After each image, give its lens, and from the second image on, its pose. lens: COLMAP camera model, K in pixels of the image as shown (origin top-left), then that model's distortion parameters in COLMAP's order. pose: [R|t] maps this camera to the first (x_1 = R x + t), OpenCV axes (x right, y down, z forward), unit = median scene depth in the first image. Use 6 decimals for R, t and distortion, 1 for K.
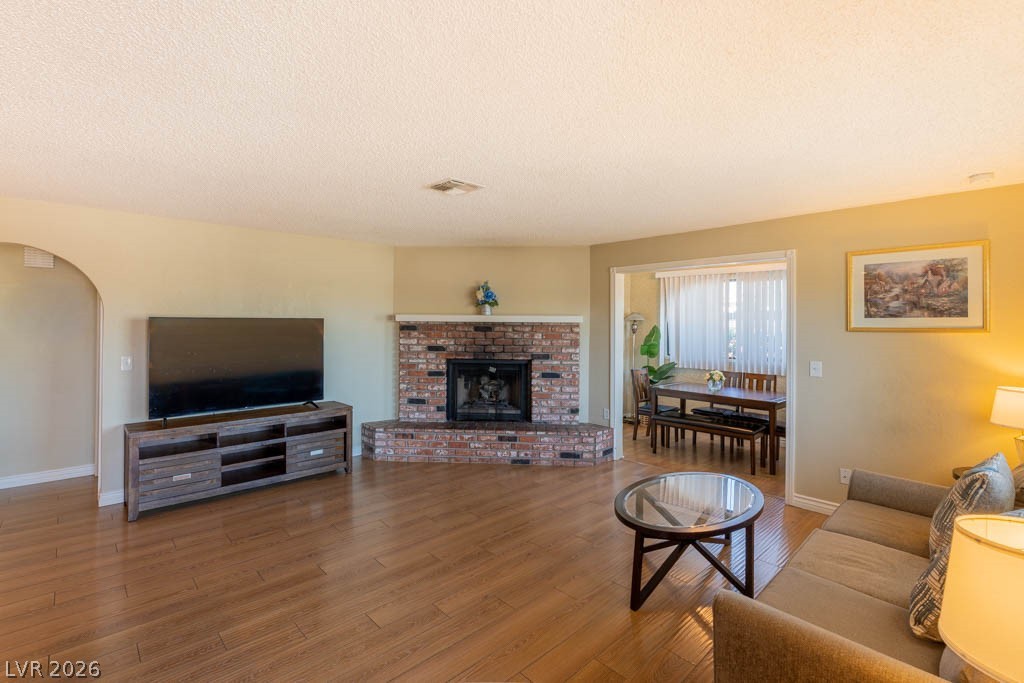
lens RADIAL K [[463.1, 0, 495.6], [0, 463.1, 319.4], [0, 0, 1]] dist [-0.000542, -0.000024]
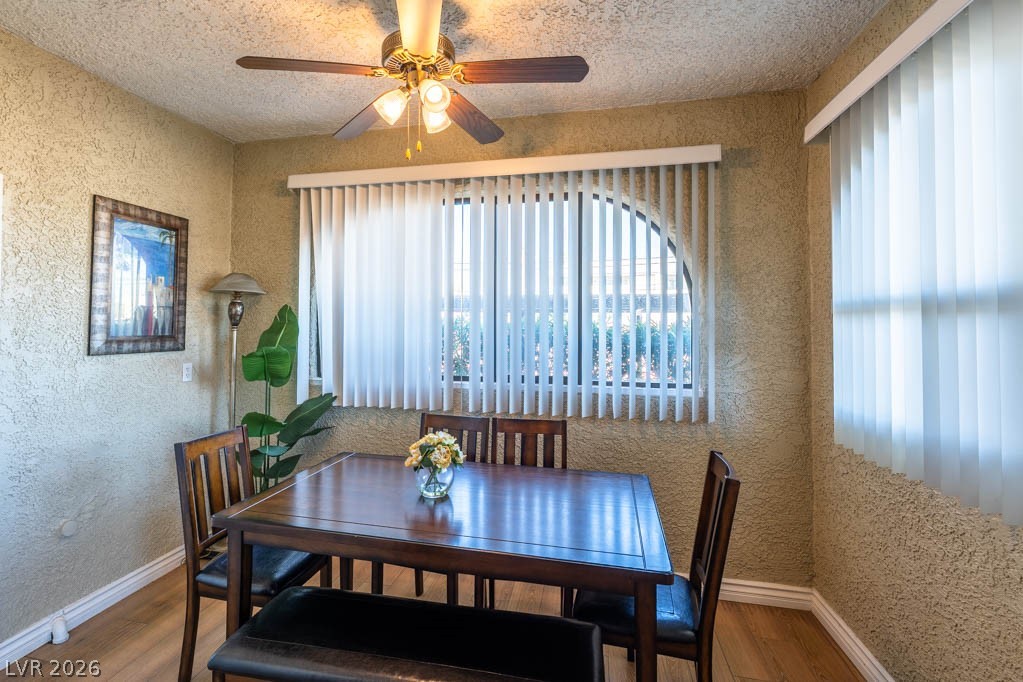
lens RADIAL K [[487.0, 0, 480.9], [0, 487.0, 310.4], [0, 0, 1]] dist [-0.007384, 0.001252]
pose [[0.820827, 0.003677, 0.571165, 0.244238], [0.002011, 0.999954, -0.009326, 0.022385], [-0.571173, 0.008803, 0.820782, 0.560996]]
